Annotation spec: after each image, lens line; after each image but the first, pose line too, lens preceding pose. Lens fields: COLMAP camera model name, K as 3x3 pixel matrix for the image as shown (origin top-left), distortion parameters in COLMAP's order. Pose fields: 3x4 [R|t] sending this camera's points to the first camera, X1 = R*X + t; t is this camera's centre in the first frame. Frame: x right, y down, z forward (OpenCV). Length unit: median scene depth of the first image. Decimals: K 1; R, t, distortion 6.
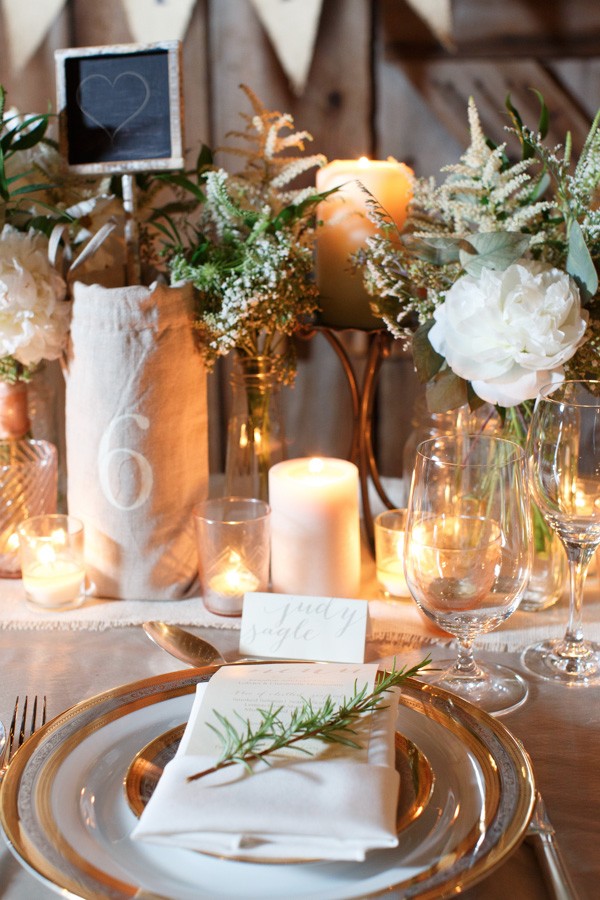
lens RADIAL K [[1397.1, 0, 304.3], [0, 1397.1, 451.0], [0, 0, 1]] dist [-0.012397, 0.000000]
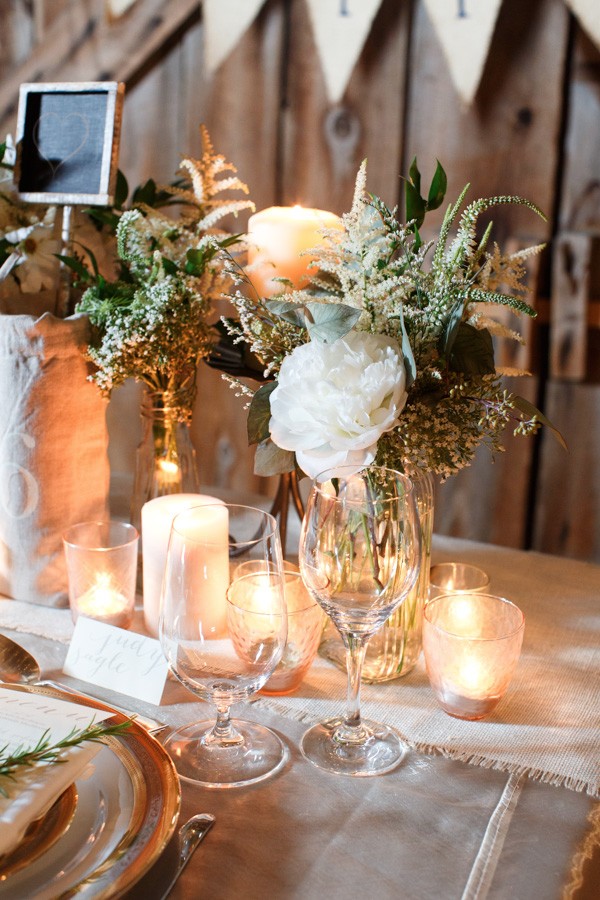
lens RADIAL K [[1326.1, 0, 305.1], [0, 1326.1, 453.3], [0, 0, 1]] dist [-0.010910, 0.000000]
pose [[0.946272, 0.140292, -0.291354, 0.375655], [-0.129668, 0.990000, 0.055563, -0.093968], [0.296236, -0.014798, 0.955000, 0.091564]]
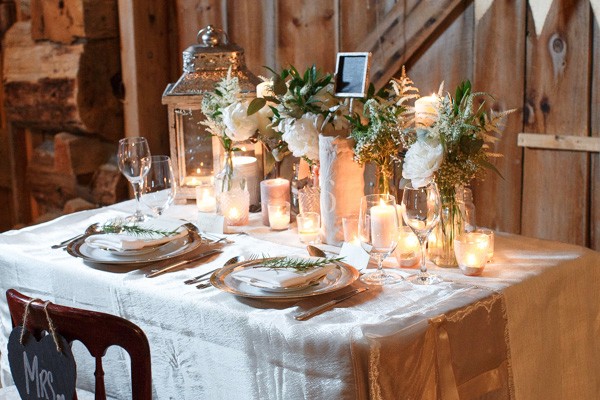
lens RADIAL K [[1449.5, 0, 299.2], [0, 1449.5, 200.0], [0, 0, 1]] dist [0.074903, 0.000000]
pose [[0.781279, 0.113313, -0.613811, 1.686193], [-0.142138, 0.989845, 0.001813, 0.019949], [0.607783, 0.085829, 0.789451, -1.432185]]
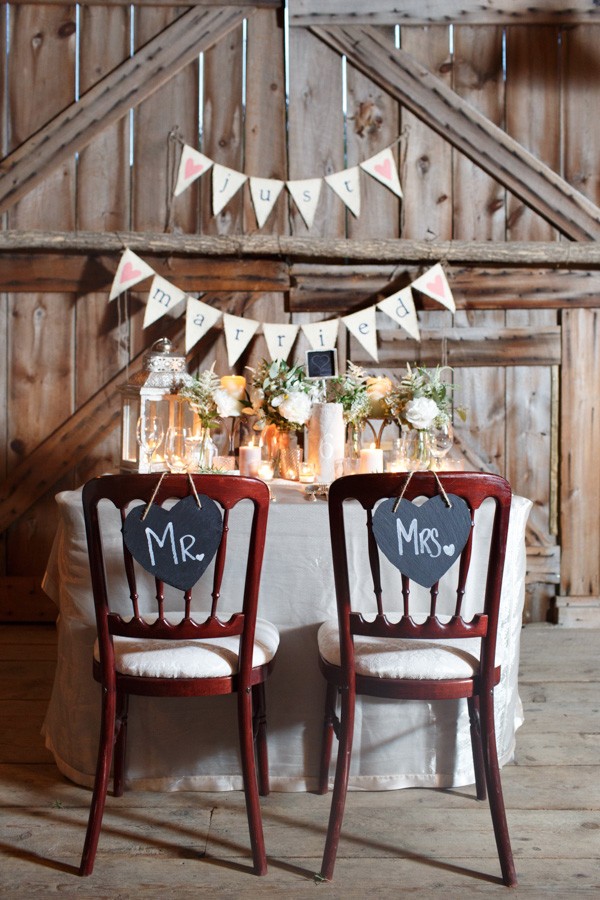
lens RADIAL K [[898.4, 0, 304.6], [0, 898.4, 443.2], [0, 0, 1]] dist [-0.011021, 0.000000]
pose [[0.994752, 0.009576, 0.101867, -0.458040], [0.013403, 0.974835, -0.222524, 0.578238], [-0.101434, 0.222721, 0.969591, -1.527015]]
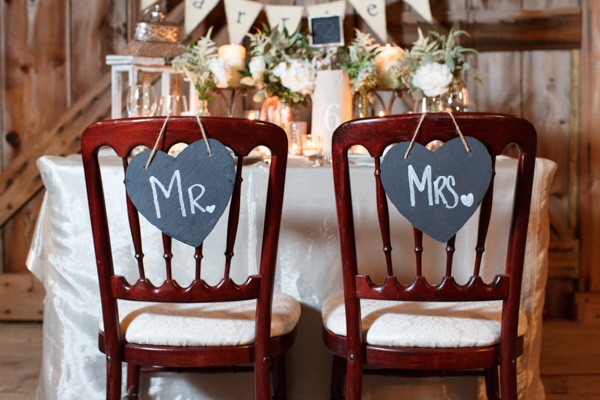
lens RADIAL K [[884.0, 0, 296.1], [0, 884.0, 204.2], [0, 0, 1]] dist [-0.010910, 0.000000]
pose [[0.996796, -0.000214, 0.079983, -0.415589], [0.015407, 0.981783, -0.189382, 0.688359], [-0.078485, 0.190008, 0.978640, -1.285756]]
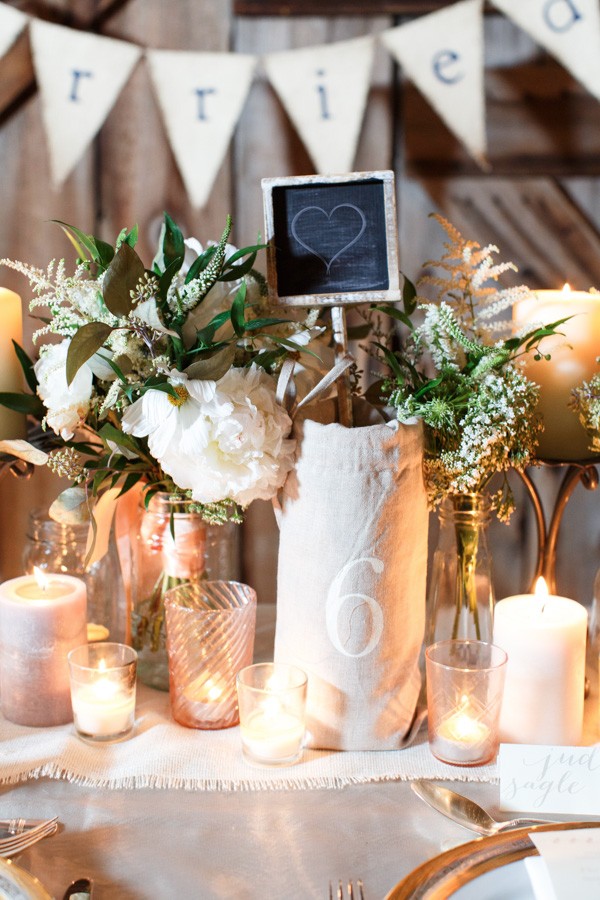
lens RADIAL K [[1326.1, 0, 302.0], [0, 1326.1, 455.4], [0, 0, 1]] dist [-0.010910, 0.000000]
pose [[0.993669, -0.012401, 0.111657, -0.263331], [0.018488, 0.998389, -0.053644, -0.047577], [-0.110811, 0.055369, 0.992298, 0.100560]]
